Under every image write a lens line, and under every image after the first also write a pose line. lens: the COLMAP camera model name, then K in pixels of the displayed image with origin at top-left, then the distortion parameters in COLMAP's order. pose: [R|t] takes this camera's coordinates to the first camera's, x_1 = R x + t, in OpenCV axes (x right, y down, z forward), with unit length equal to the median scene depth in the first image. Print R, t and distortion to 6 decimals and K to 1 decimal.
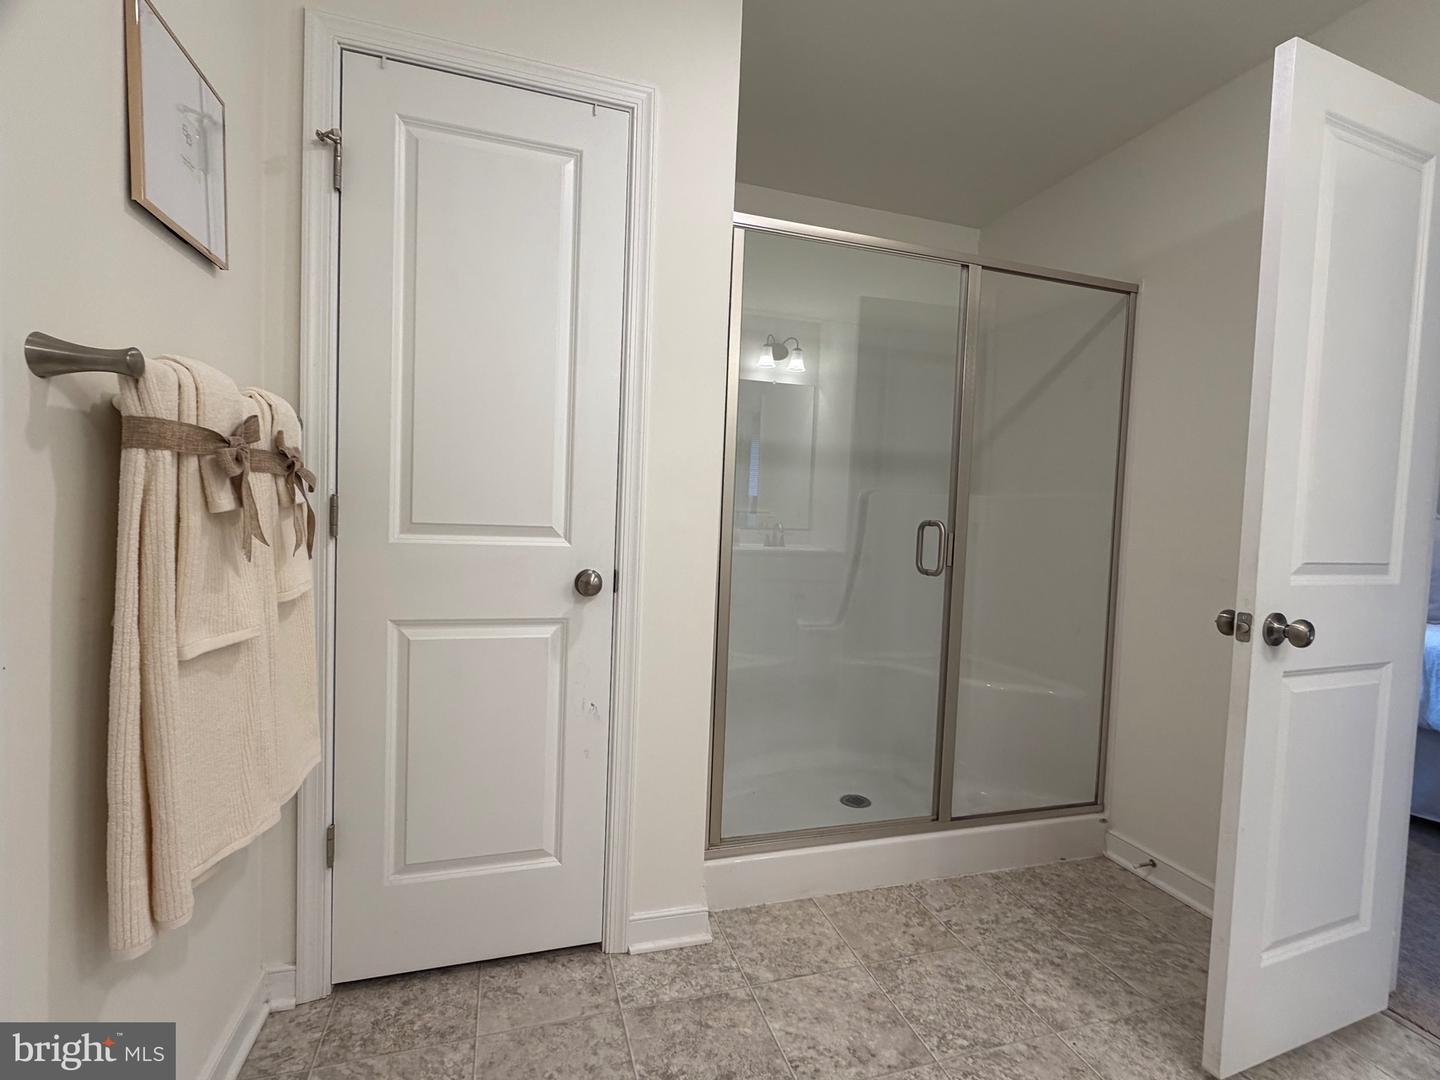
lens RADIAL K [[656.3, 0, 717.6], [0, 656.3, 543.5], [0, 0, 1]] dist [0.000652, 0.000314]
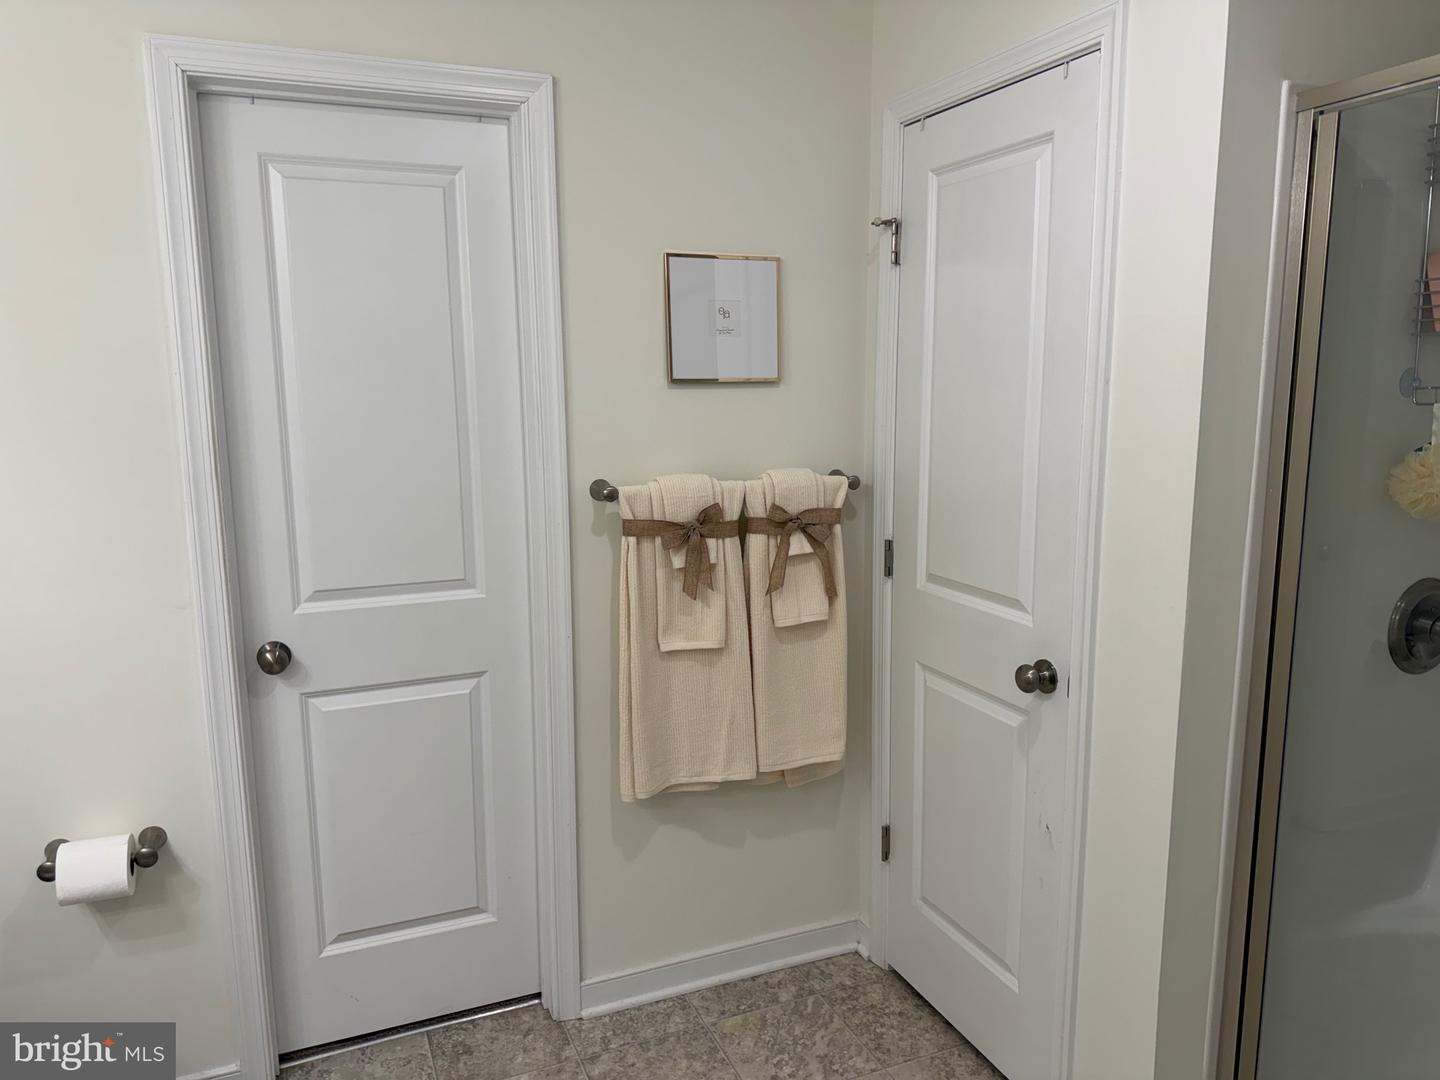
lens RADIAL K [[1001.1, 0, 720.0], [0, 1001.1, 540.0], [0, 0, 1]] dist [0.036432, -0.041109]
pose [[0.110392, 0.118821, -0.986760, 1.037167], [-0.034017, 0.992698, 0.115730, -0.254331], [0.993306, 0.020791, 0.113628, 0.505064]]
